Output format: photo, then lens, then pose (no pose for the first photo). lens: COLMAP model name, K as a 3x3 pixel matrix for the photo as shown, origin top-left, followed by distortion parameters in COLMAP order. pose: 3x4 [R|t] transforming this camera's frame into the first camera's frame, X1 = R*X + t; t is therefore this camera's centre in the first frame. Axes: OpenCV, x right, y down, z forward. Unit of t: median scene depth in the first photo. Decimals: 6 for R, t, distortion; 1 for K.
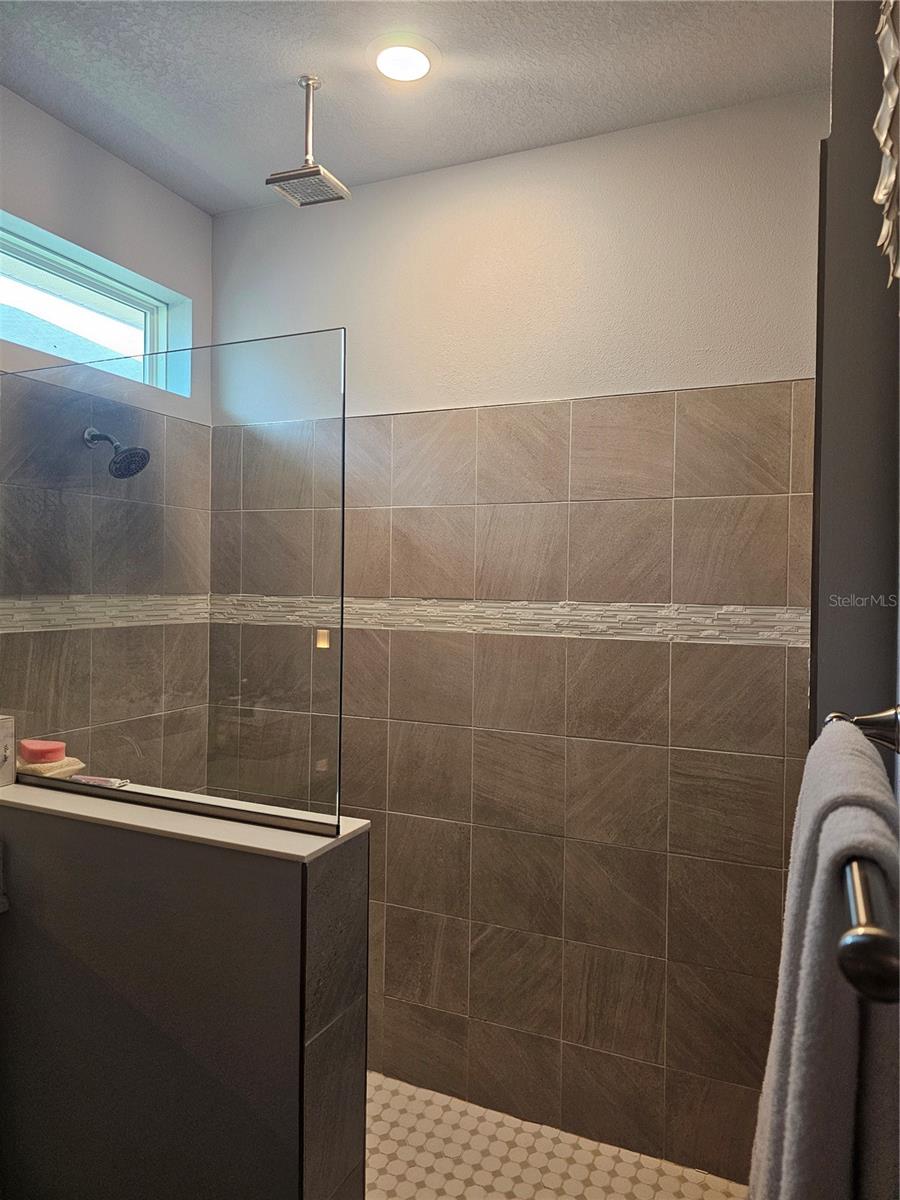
lens RADIAL K [[800.8, 0, 446.1], [0, 800.8, 586.9], [0, 0, 1]] dist [-0.005442, -0.011294]
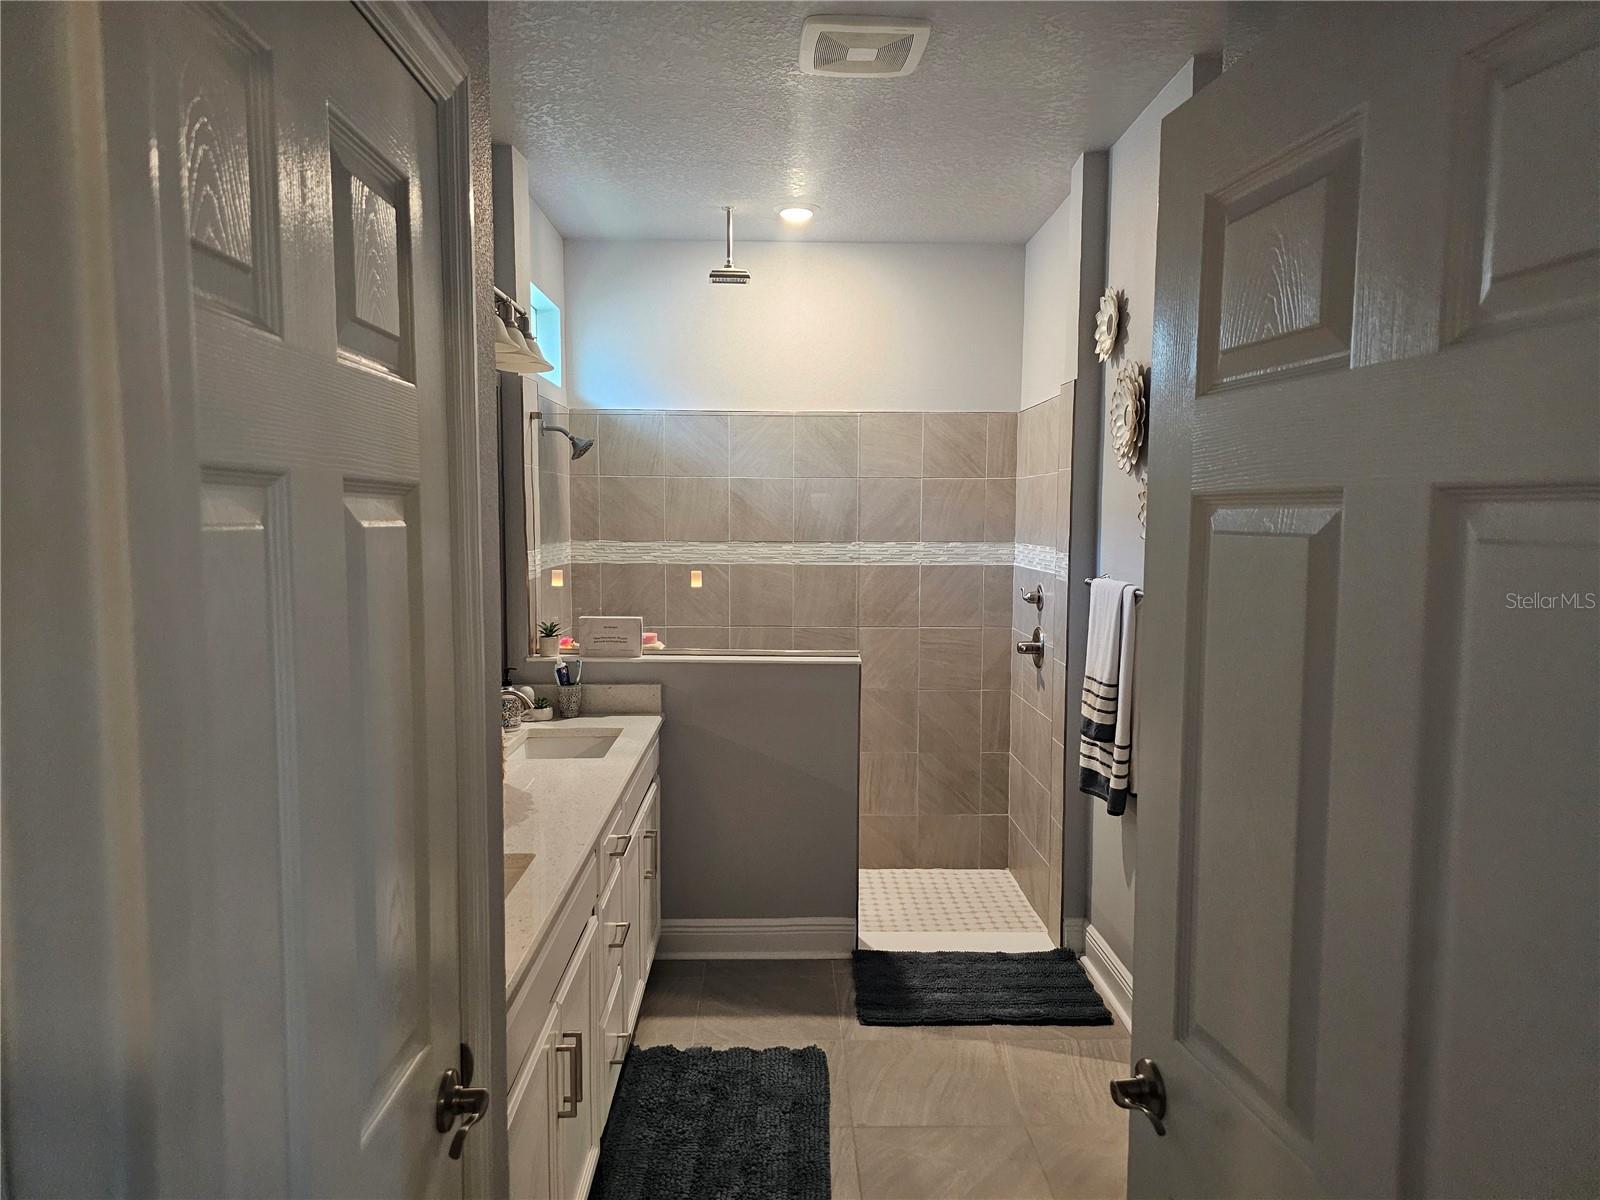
lens RADIAL K [[1067.8, 0, 802.3], [0, 1067.8, 612.9], [0, 0, 1]] dist [-0.005442, -0.011294]
pose [[0.907287, -0.051974, 0.417287, -0.834283], [0.009764, 0.994669, 0.102658, -0.059824], [-0.420398, -0.089065, 0.902958, -0.872426]]
